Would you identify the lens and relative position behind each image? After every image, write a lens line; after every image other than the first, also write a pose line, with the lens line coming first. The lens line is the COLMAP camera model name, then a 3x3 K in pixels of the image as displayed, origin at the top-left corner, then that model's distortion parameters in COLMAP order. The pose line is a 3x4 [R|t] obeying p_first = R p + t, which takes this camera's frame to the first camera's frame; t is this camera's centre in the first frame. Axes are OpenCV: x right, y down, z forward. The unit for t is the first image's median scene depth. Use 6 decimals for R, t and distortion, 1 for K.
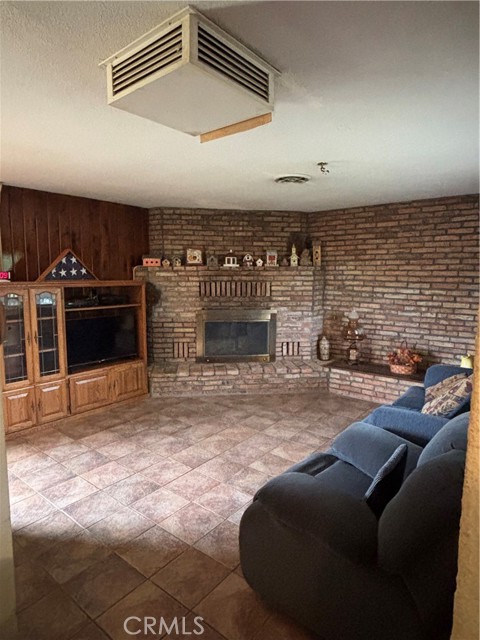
lens RADIAL K [[382.5, 0, 240.0], [0, 382.5, 320.0], [0, 0, 1]] dist [0.017041, -0.002374]
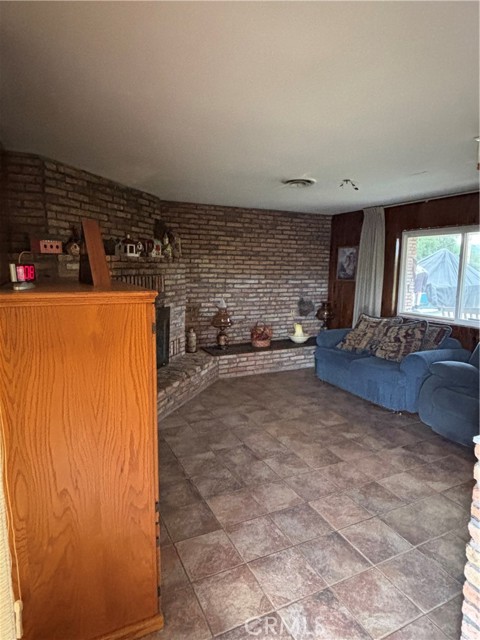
lens RADIAL K [[382.5, 0, 240.0], [0, 382.5, 320.0], [0, 0, 1]] dist [0.017041, -0.002374]
pose [[0.420608, -0.121695, 0.899043, -0.710436], [0.097186, 0.991304, 0.088717, -0.064533], [-0.902022, 0.050059, 0.428778, 0.508576]]
